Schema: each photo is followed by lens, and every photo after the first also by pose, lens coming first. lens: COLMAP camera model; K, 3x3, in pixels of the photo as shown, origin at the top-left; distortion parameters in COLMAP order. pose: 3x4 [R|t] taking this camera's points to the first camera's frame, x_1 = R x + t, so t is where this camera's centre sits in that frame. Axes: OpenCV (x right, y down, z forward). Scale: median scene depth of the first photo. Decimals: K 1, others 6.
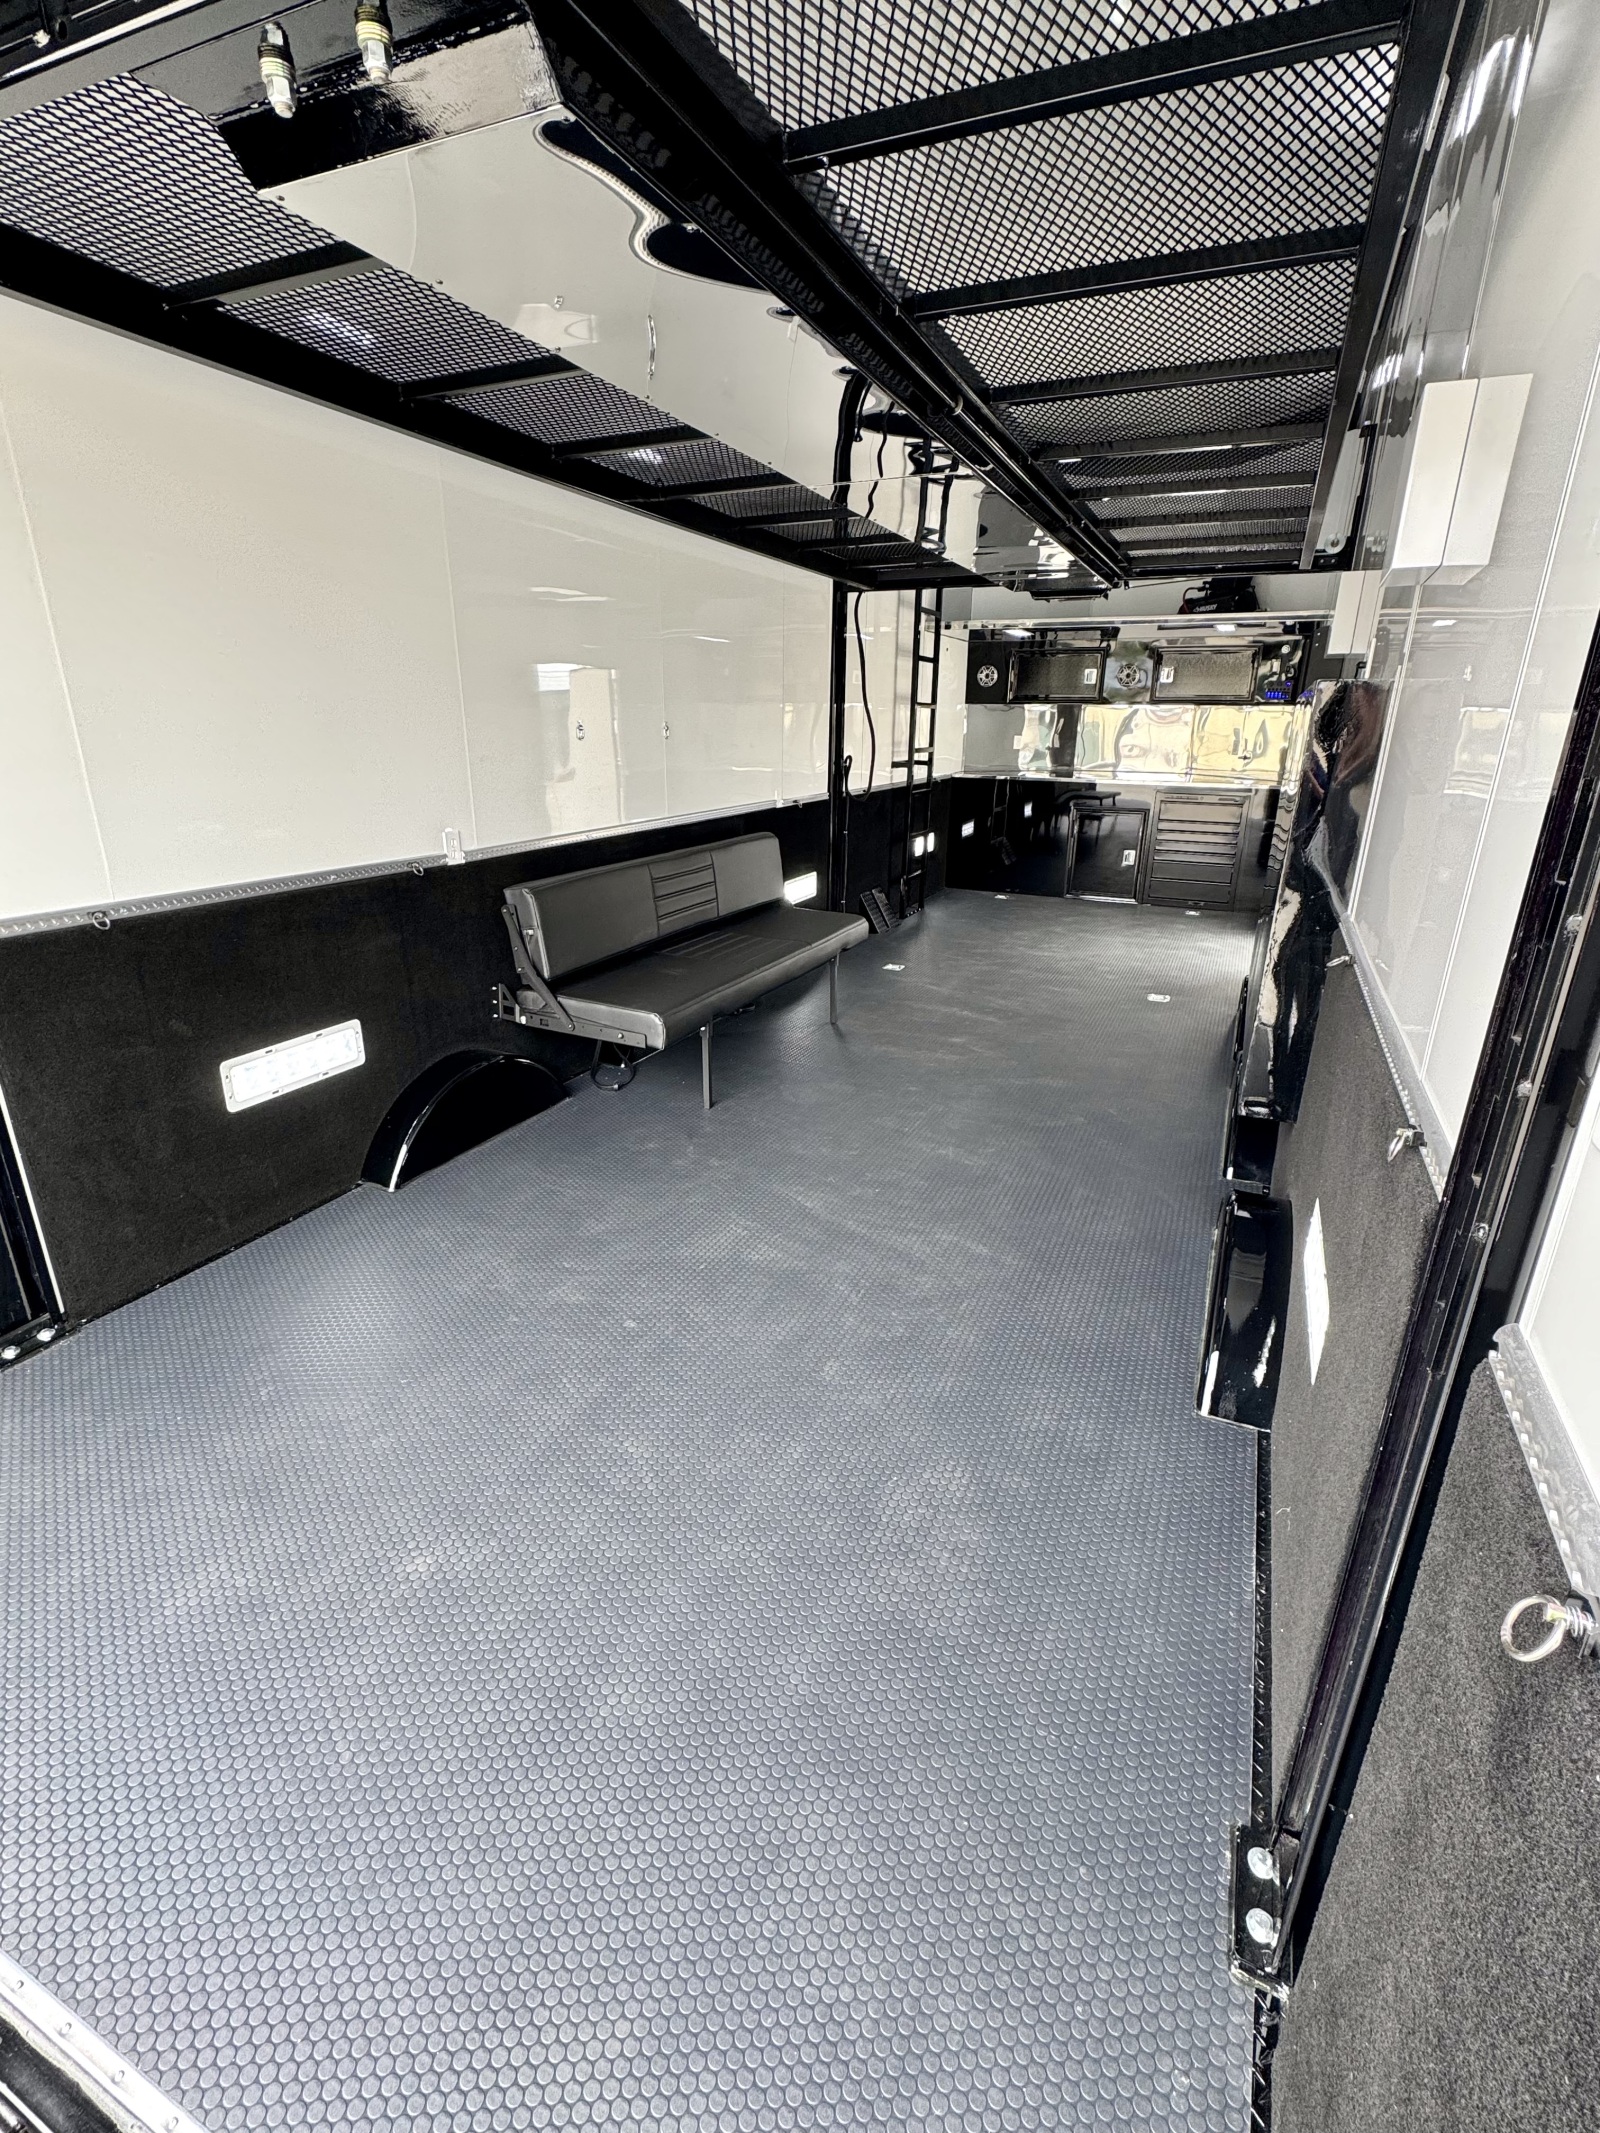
lens RADIAL K [[960.8, 0, 793.3], [0, 960.8, 1062.0], [0, 0, 1]] dist [-0.002600, -0.000591]
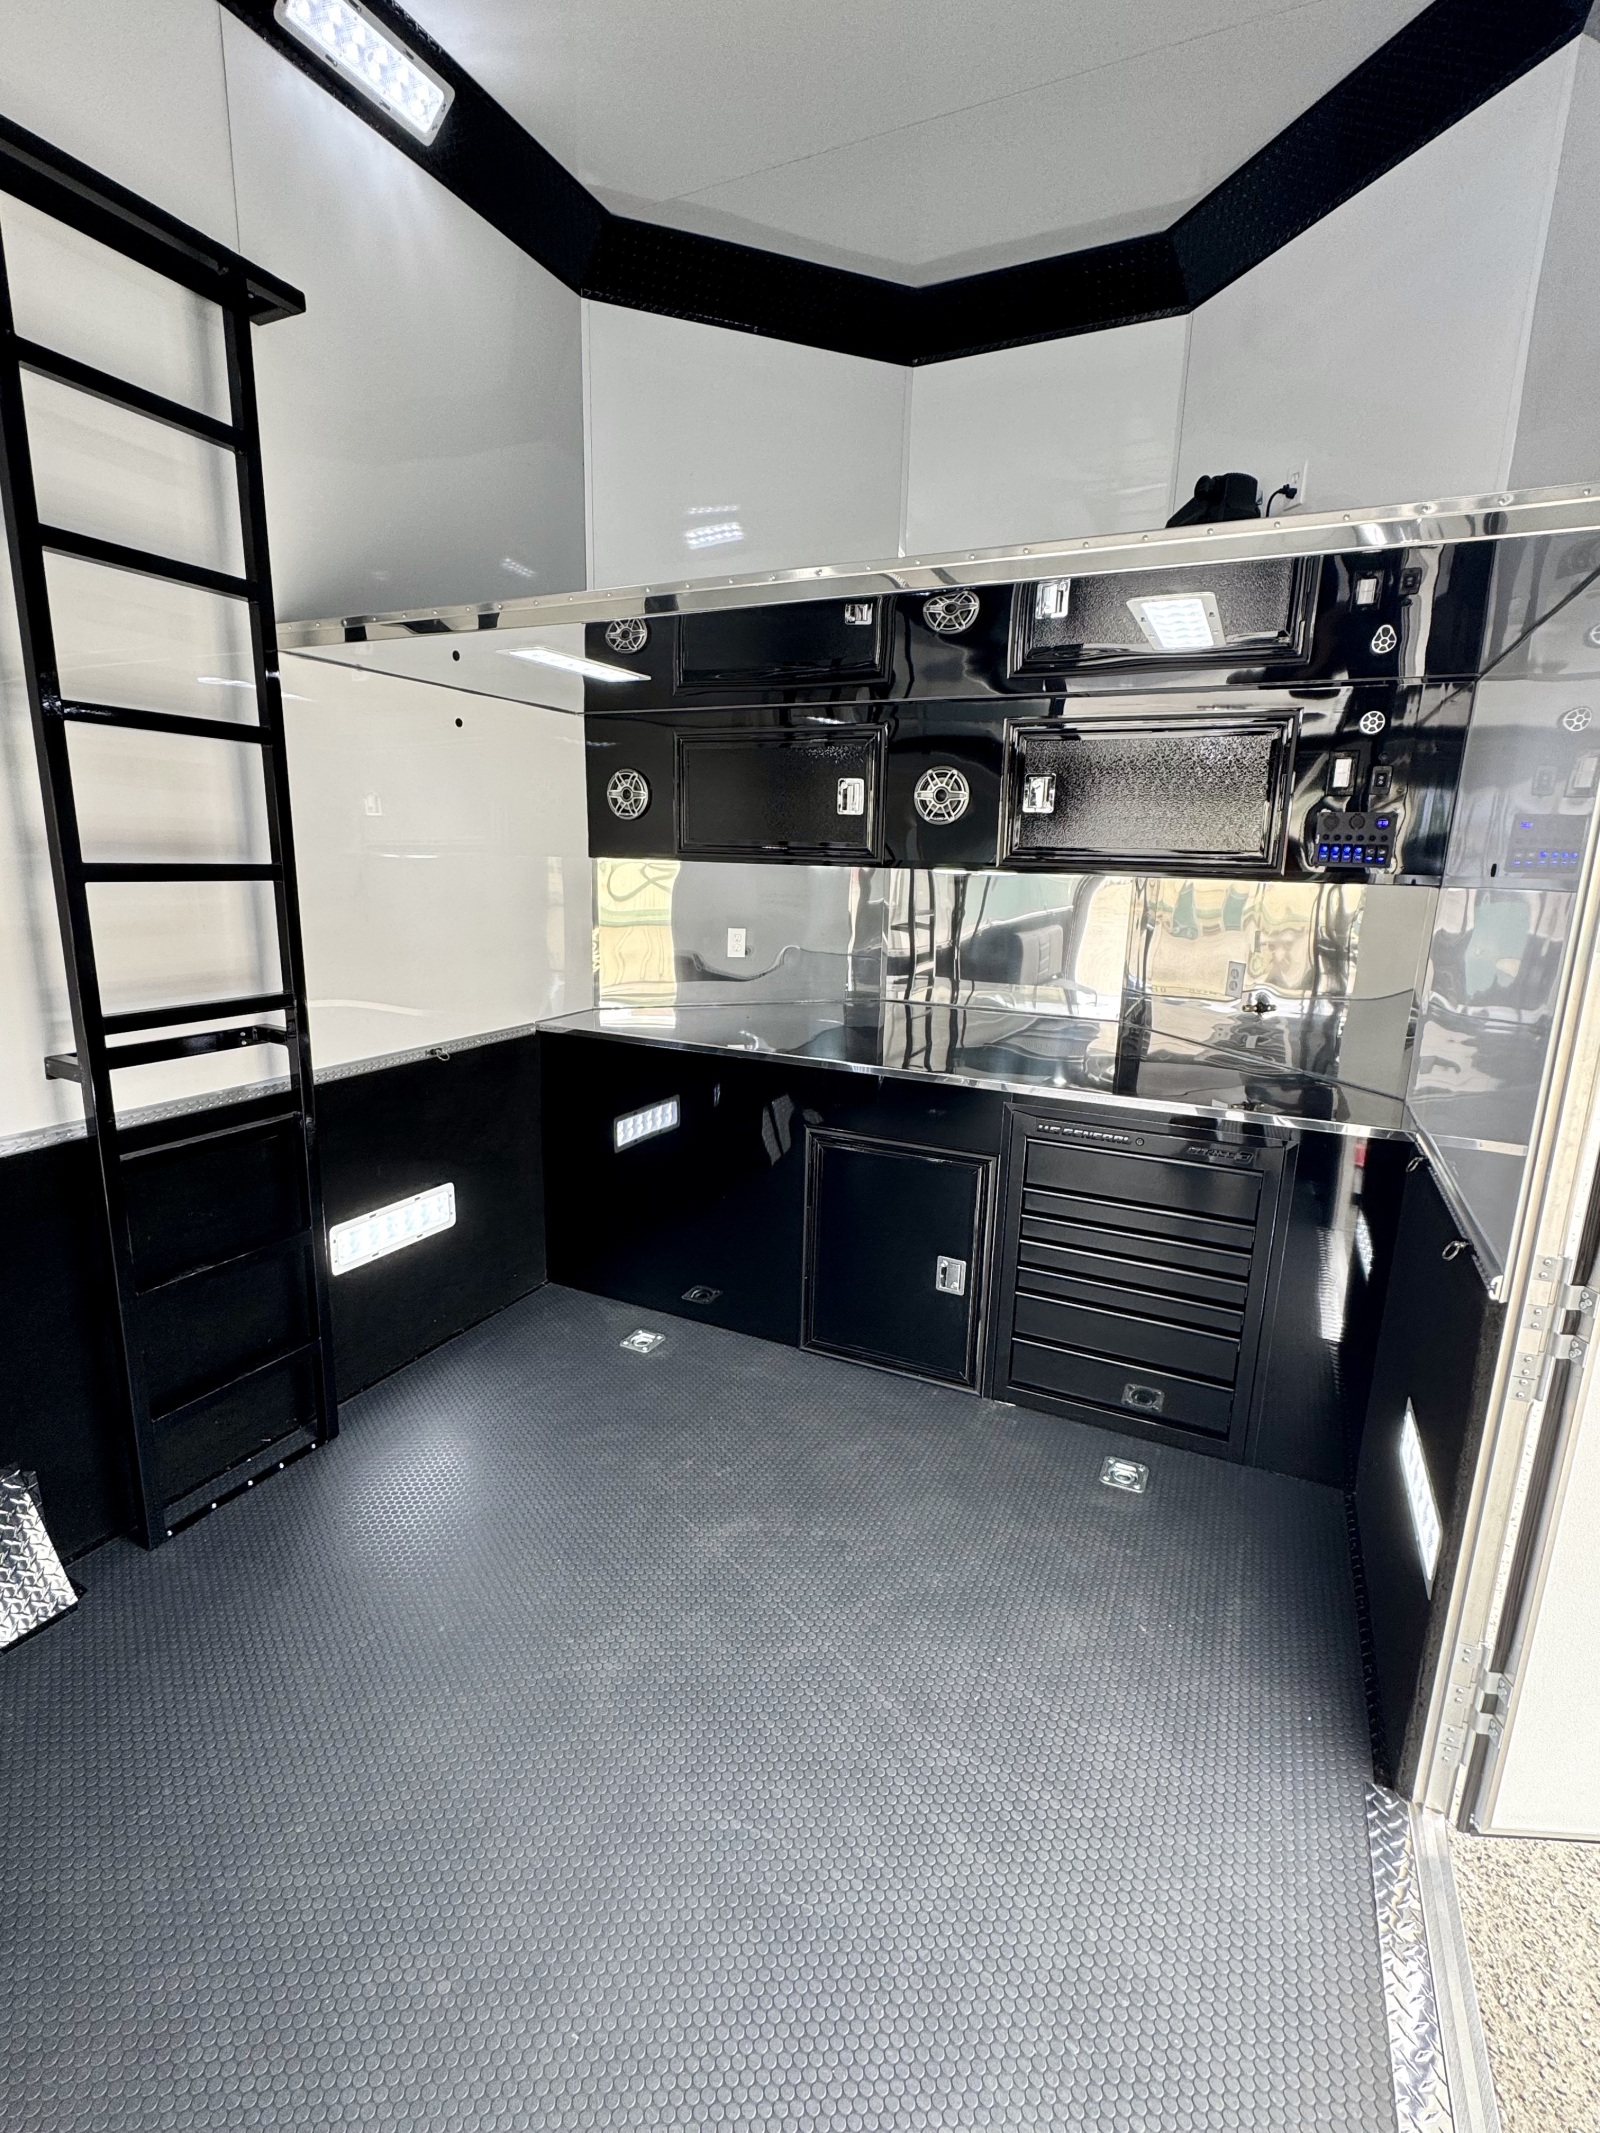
lens RADIAL K [[978.6, 0, 795.1], [0, 978.6, 1067.3], [0, 0, 1]] dist [-0.000295, -0.000195]
pose [[0.999805, 0.016885, -0.010206, 0.670839], [-0.018066, 0.991393, -0.129669, -0.553977], [0.007928, 0.129828, 0.991505, 1.425250]]
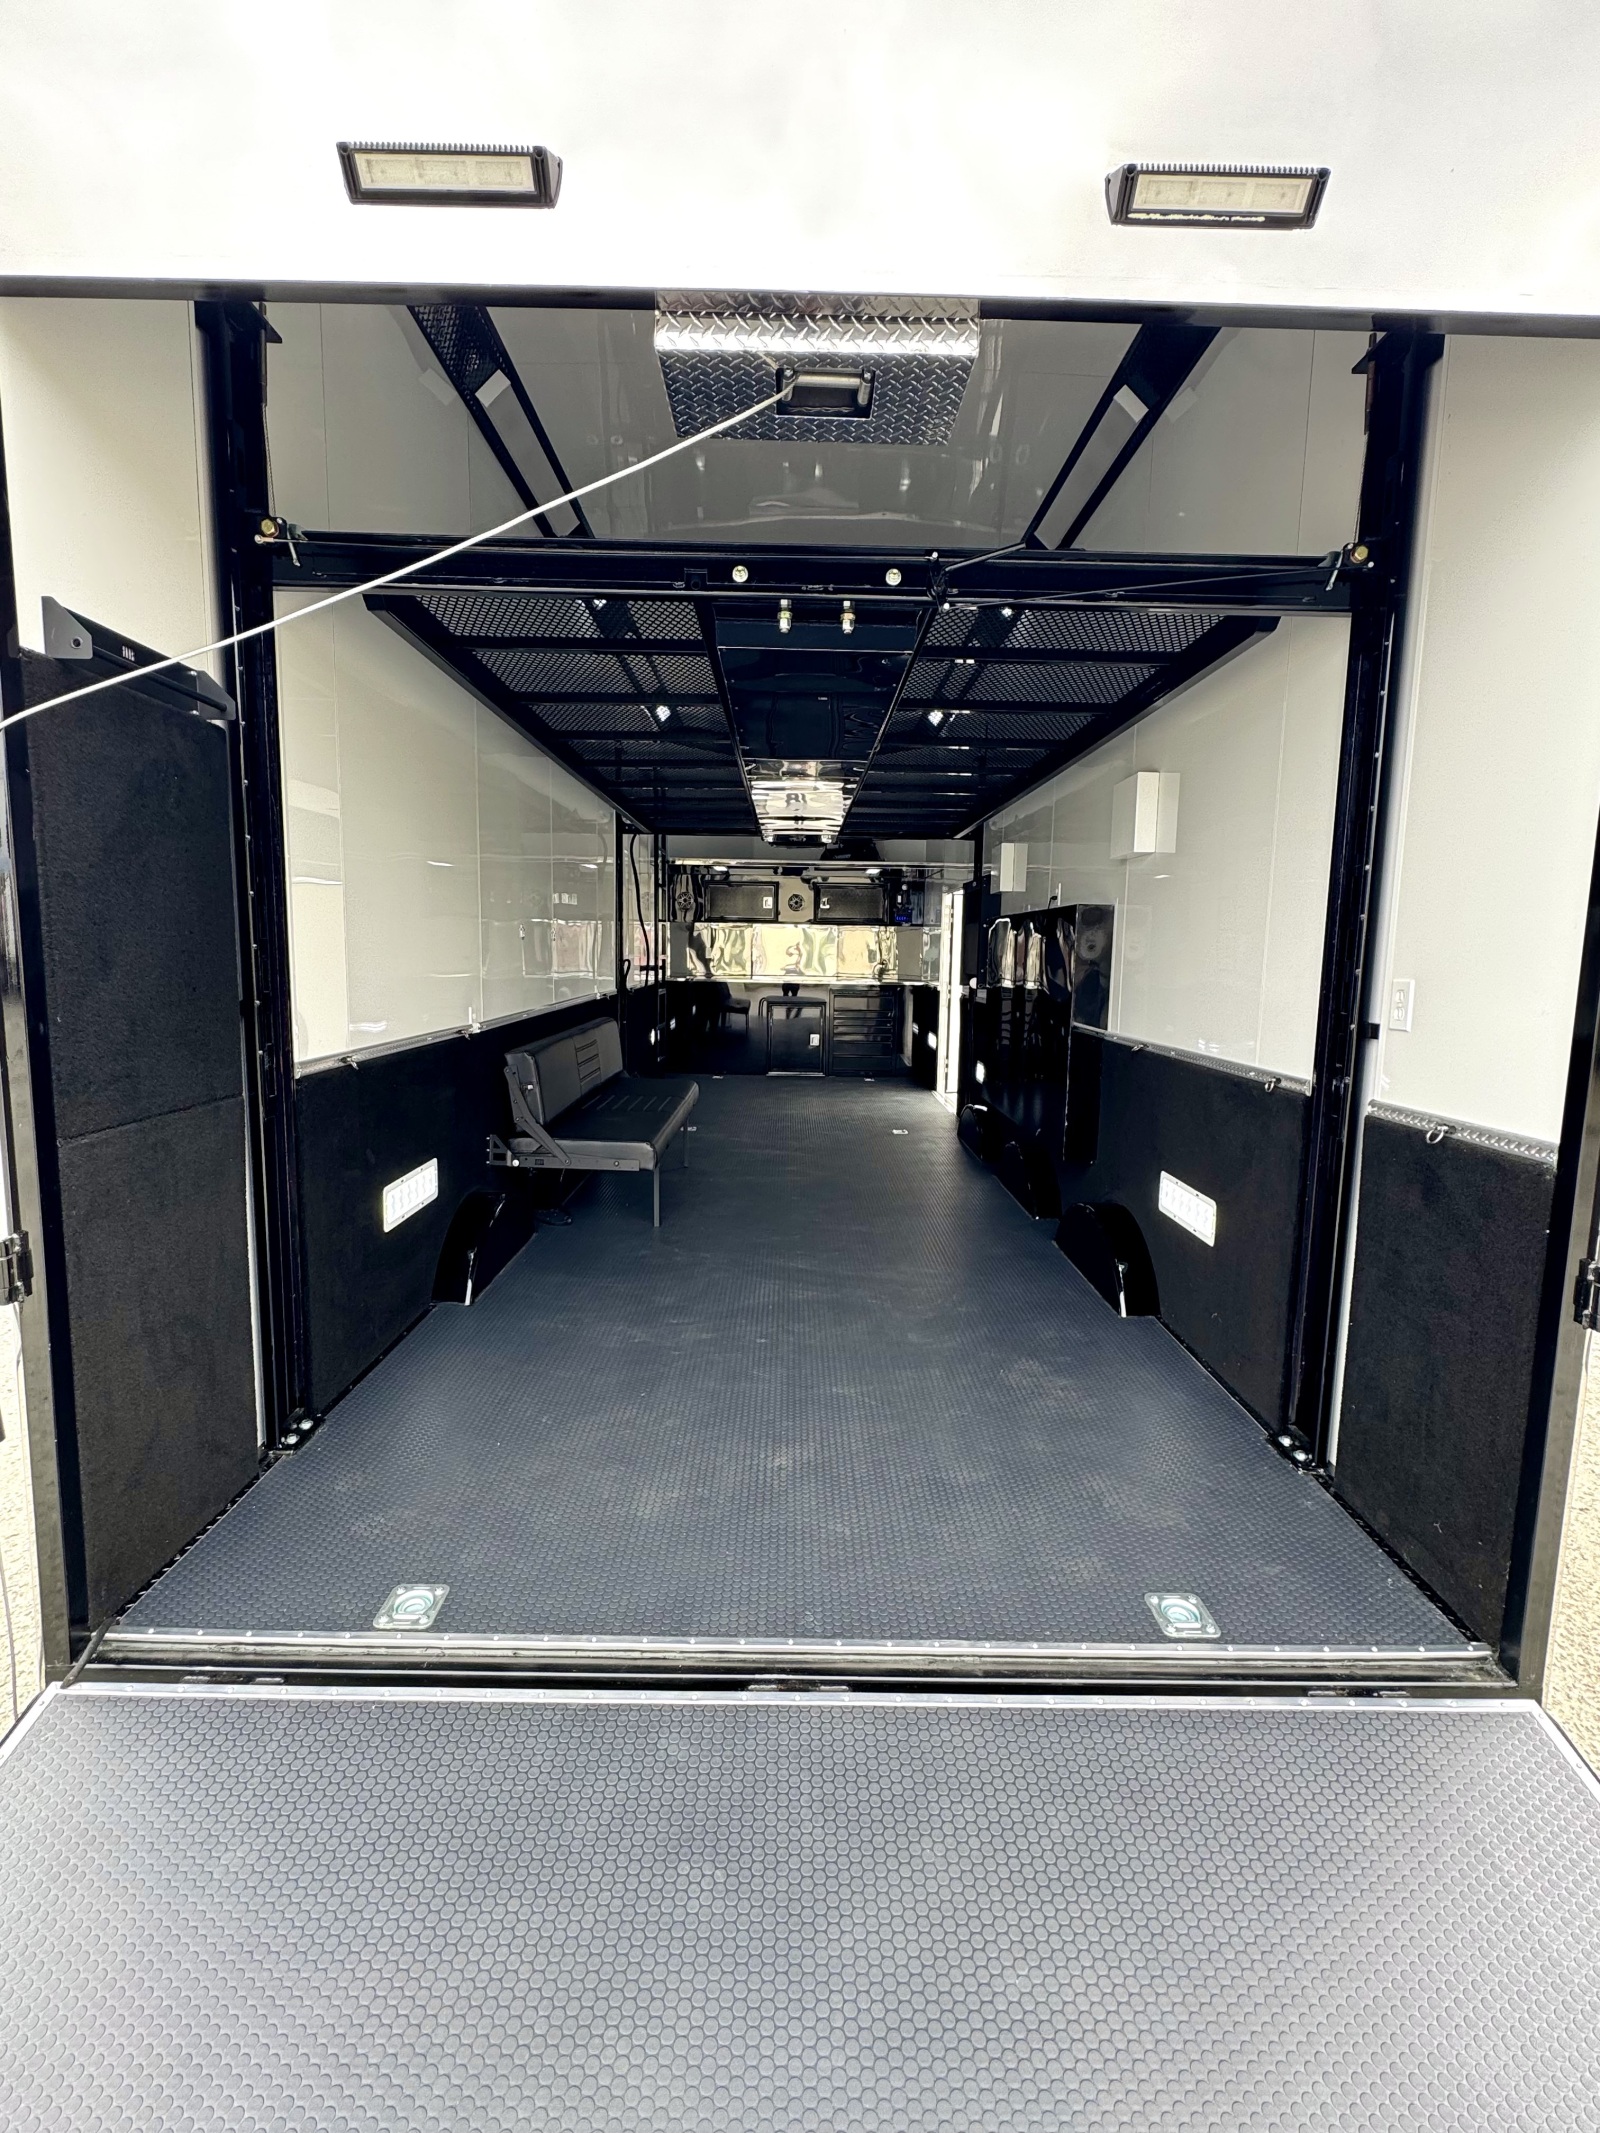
lens RADIAL K [[960.8, 0, 793.3], [0, 960.8, 1062.0], [0, 0, 1]] dist [-0.002600, -0.000591]
pose [[0.907361, -0.043921, 0.418051, -0.454238], [0.133065, 0.973393, -0.186545, 0.099690], [-0.398734, 0.224891, 0.889064, -0.209020]]
